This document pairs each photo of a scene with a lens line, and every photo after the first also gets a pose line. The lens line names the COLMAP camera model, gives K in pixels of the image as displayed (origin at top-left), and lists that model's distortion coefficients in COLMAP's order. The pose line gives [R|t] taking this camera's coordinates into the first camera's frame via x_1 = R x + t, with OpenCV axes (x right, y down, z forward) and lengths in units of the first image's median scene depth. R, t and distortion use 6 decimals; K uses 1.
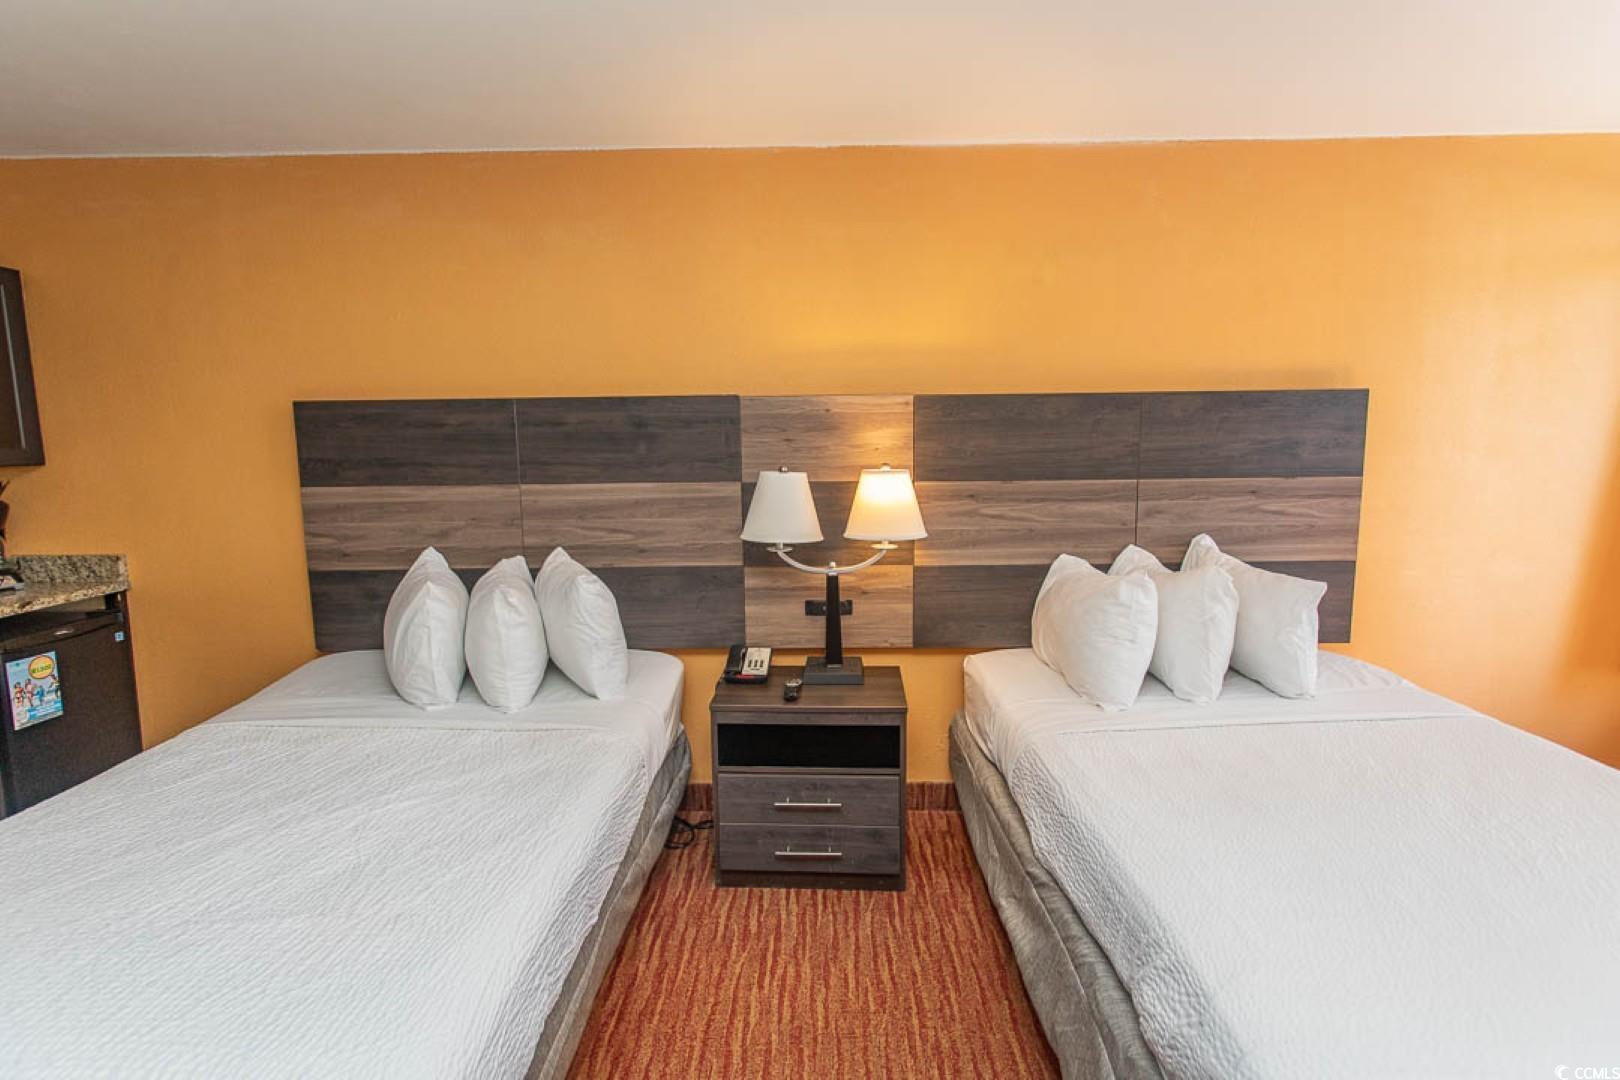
lens RADIAL K [[757.7, 0, 807.3], [0, 757.7, 533.3], [0, 0, 1]] dist [0.001078, -0.001939]
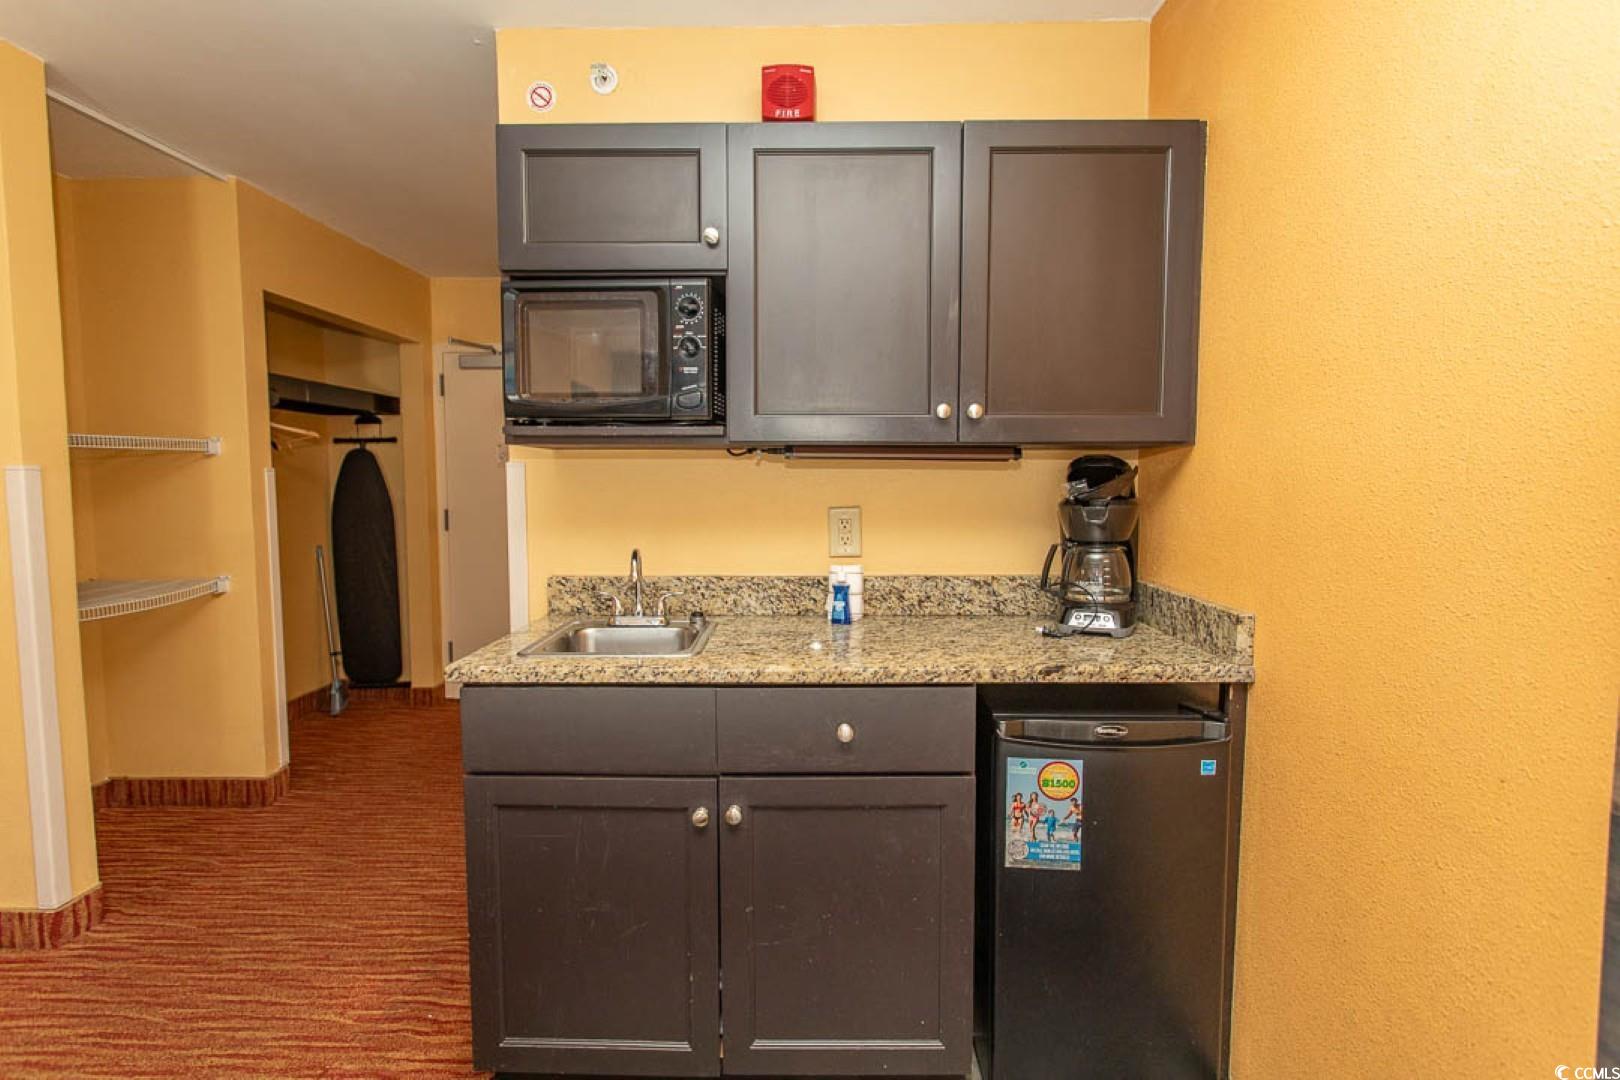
lens RADIAL K [[757.7, 0, 806.7], [0, 757.7, 532.9], [0, 0, 1]] dist [0.001078, -0.001939]
pose [[0.012528, 0.086433, -0.996179, -0.448010], [-0.130884, 0.987827, 0.084062, -0.034171], [0.991319, 0.129330, 0.023688, 0.764571]]
